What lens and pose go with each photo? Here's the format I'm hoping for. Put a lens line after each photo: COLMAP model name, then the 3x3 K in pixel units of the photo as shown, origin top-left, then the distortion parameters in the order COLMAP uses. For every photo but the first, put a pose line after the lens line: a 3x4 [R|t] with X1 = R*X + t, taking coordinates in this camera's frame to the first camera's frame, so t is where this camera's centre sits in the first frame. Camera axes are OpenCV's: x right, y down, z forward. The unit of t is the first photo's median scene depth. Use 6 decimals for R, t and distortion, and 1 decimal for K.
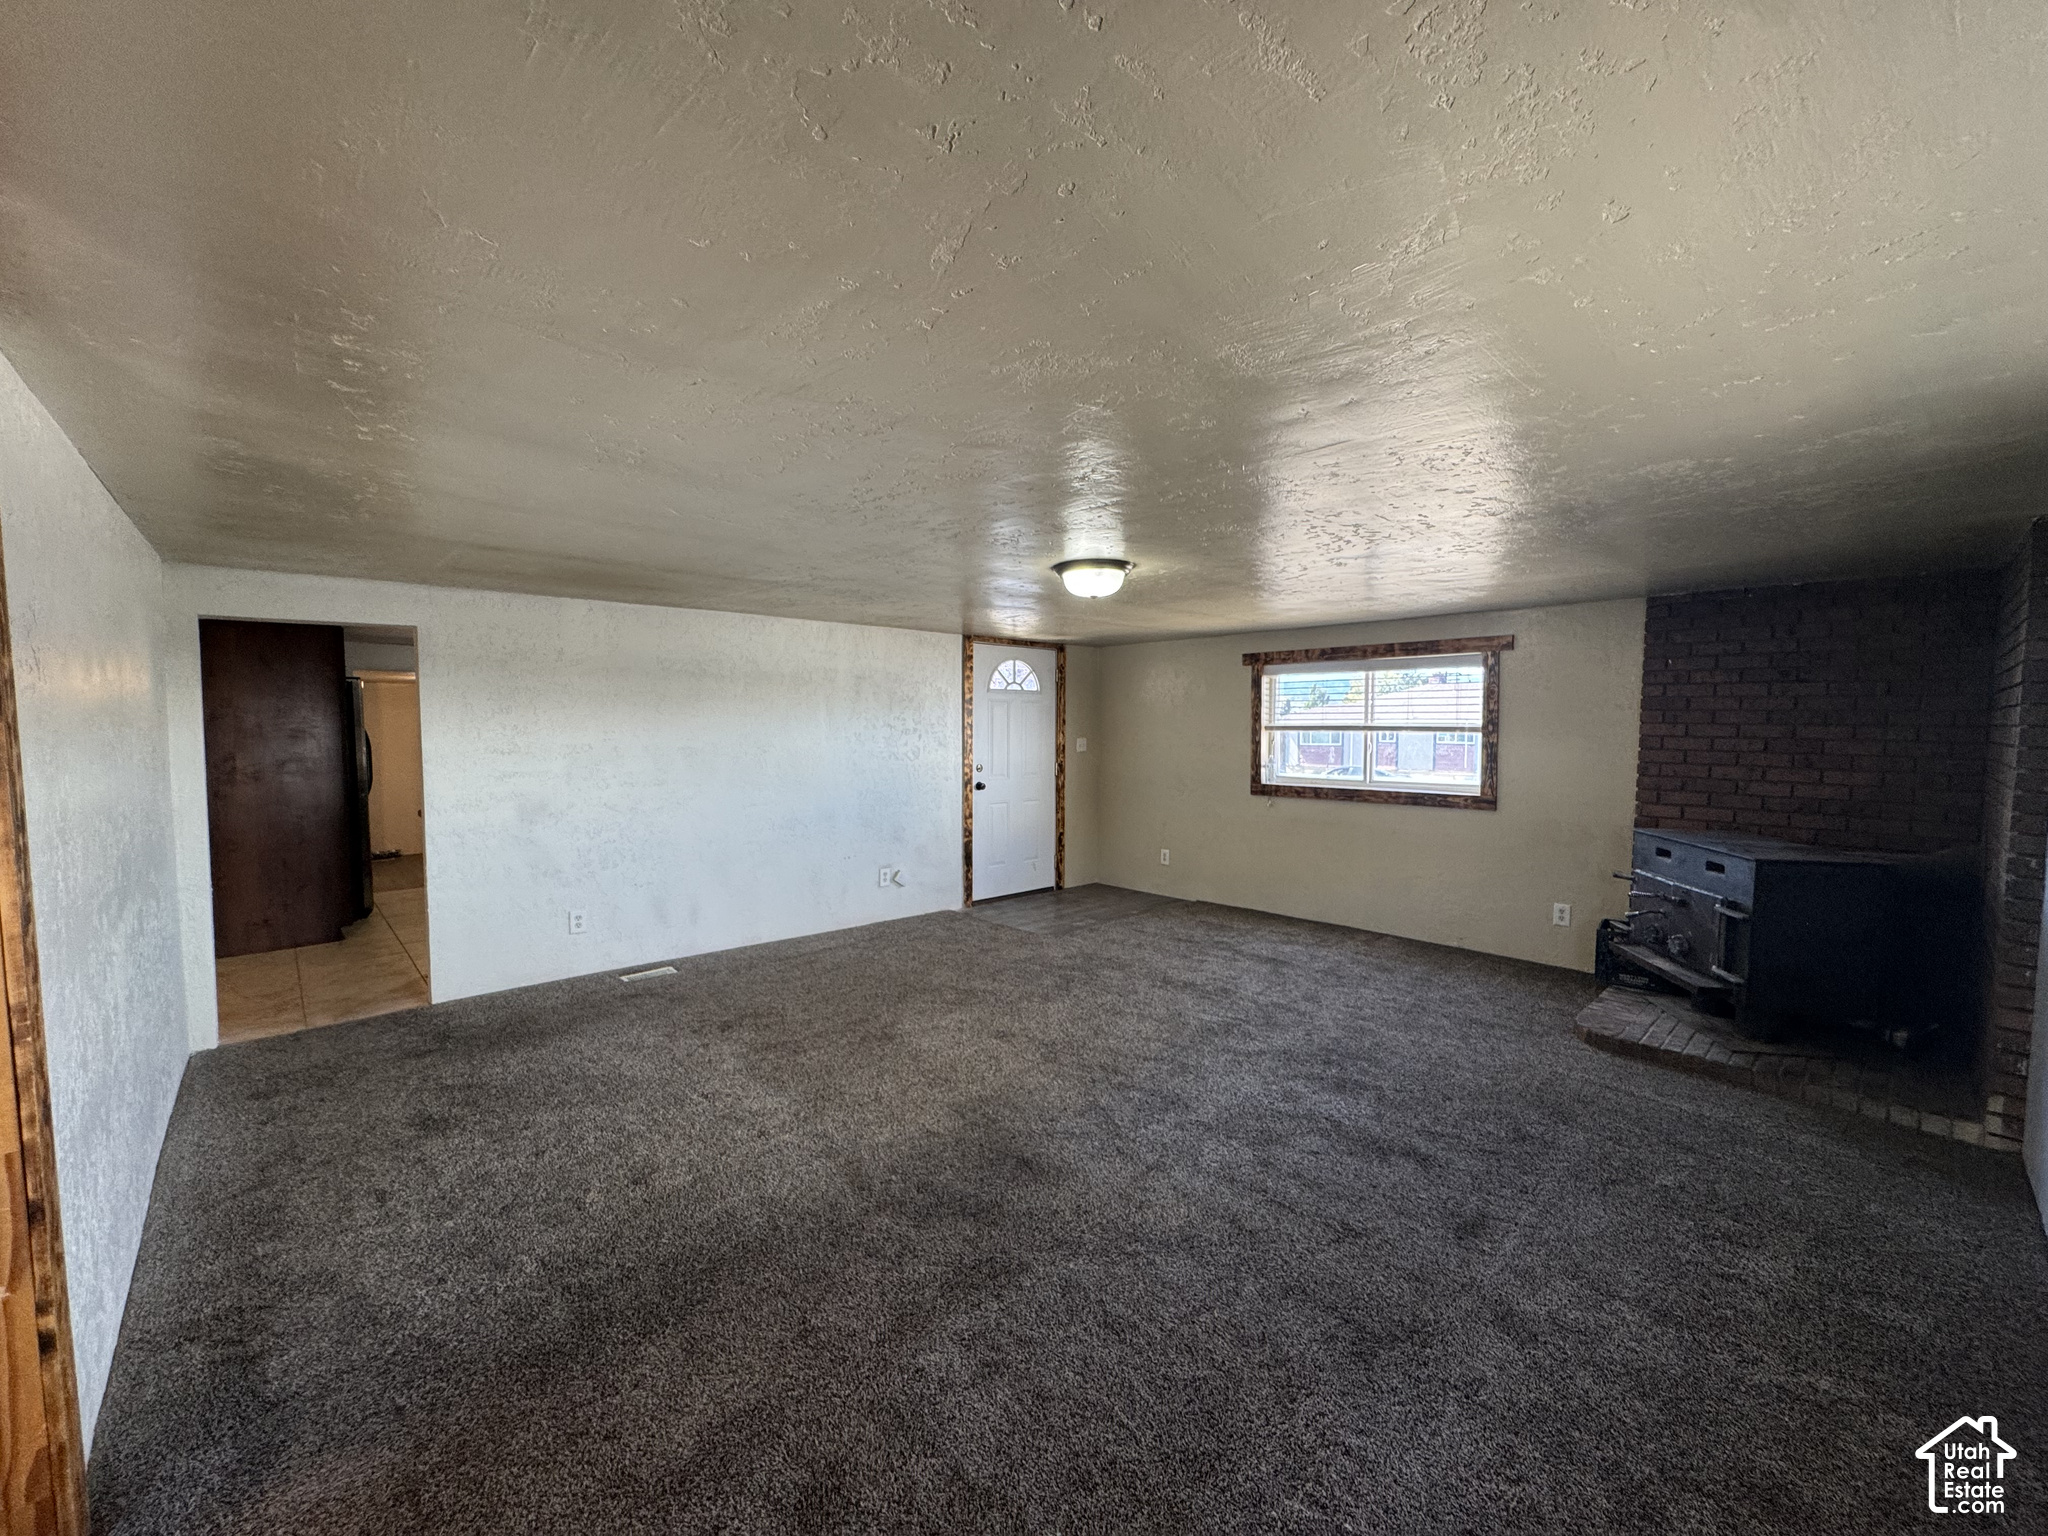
lens RADIAL K [[817.3, 0, 1017.9], [0, 817.3, 774.5], [0, 0, 1]] dist [-0.004281, 0.000777]
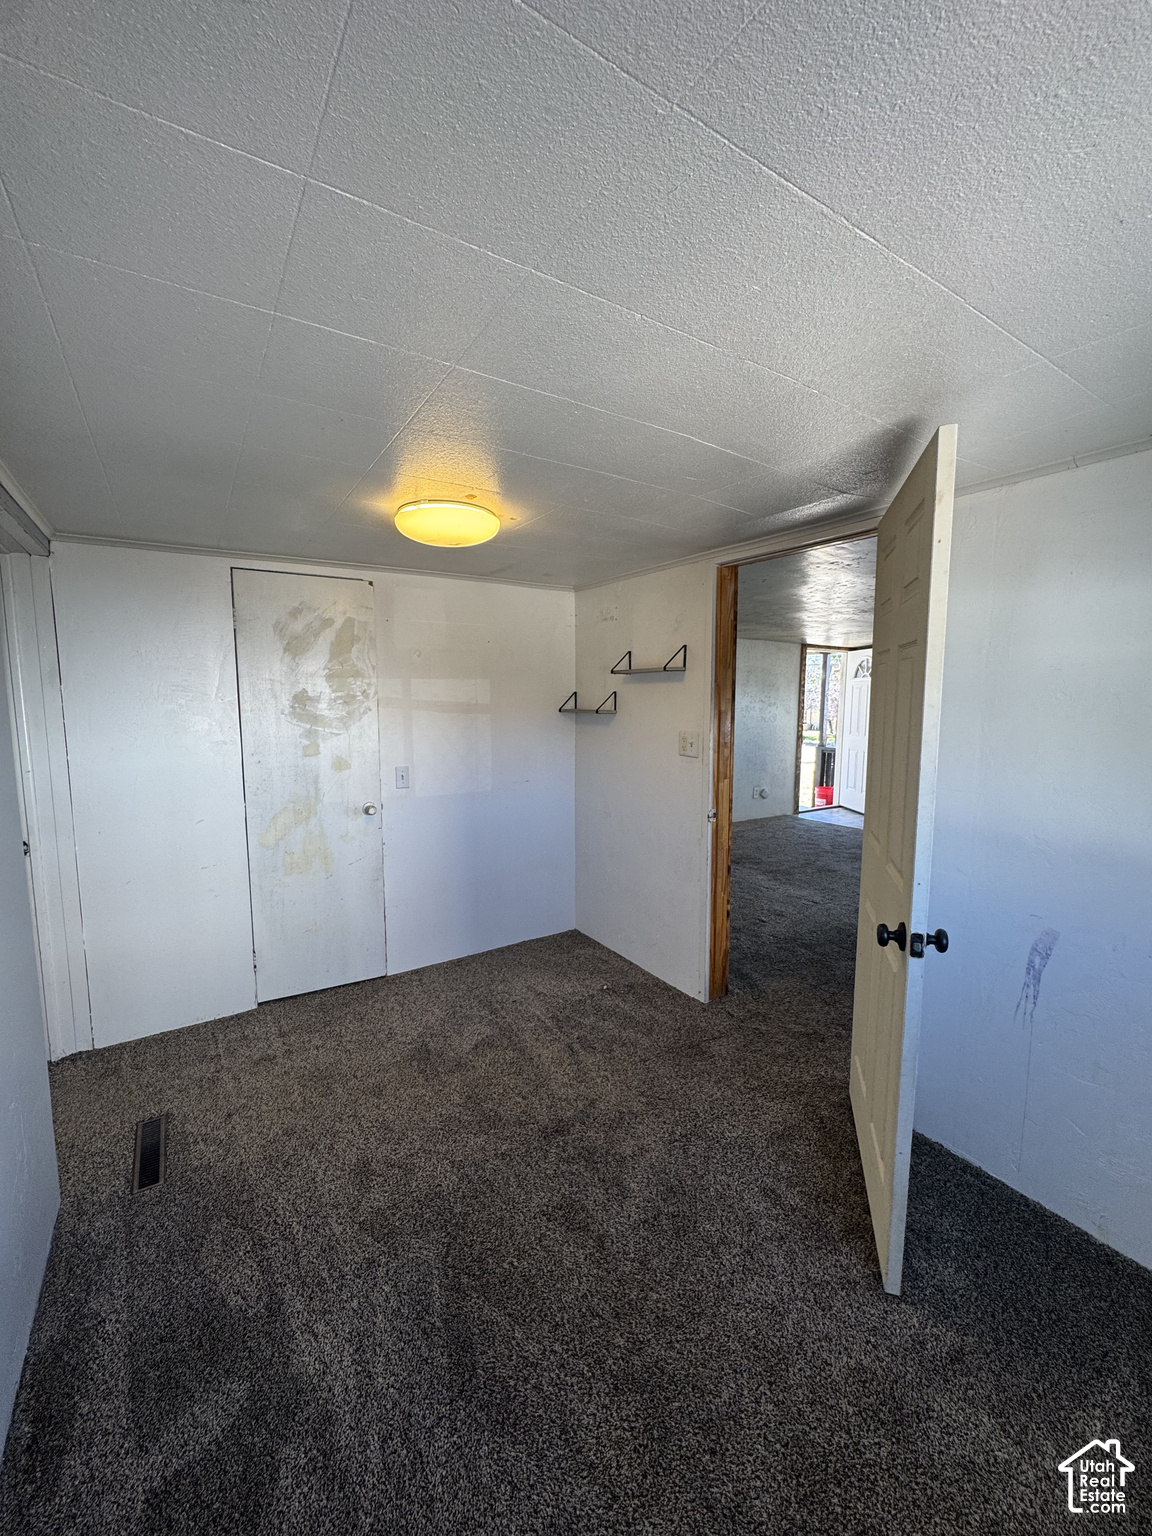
lens RADIAL K [[613.0, 0, 579.2], [0, 613.0, 767.0], [0, 0, 1]] dist [-0.004281, 0.000777]
pose [[0.985304, 0.024784, -0.169003, -0.366036], [-0.016204, 0.998518, 0.051960, 0.017605], [0.170040, -0.048458, 0.984245, -0.333872]]
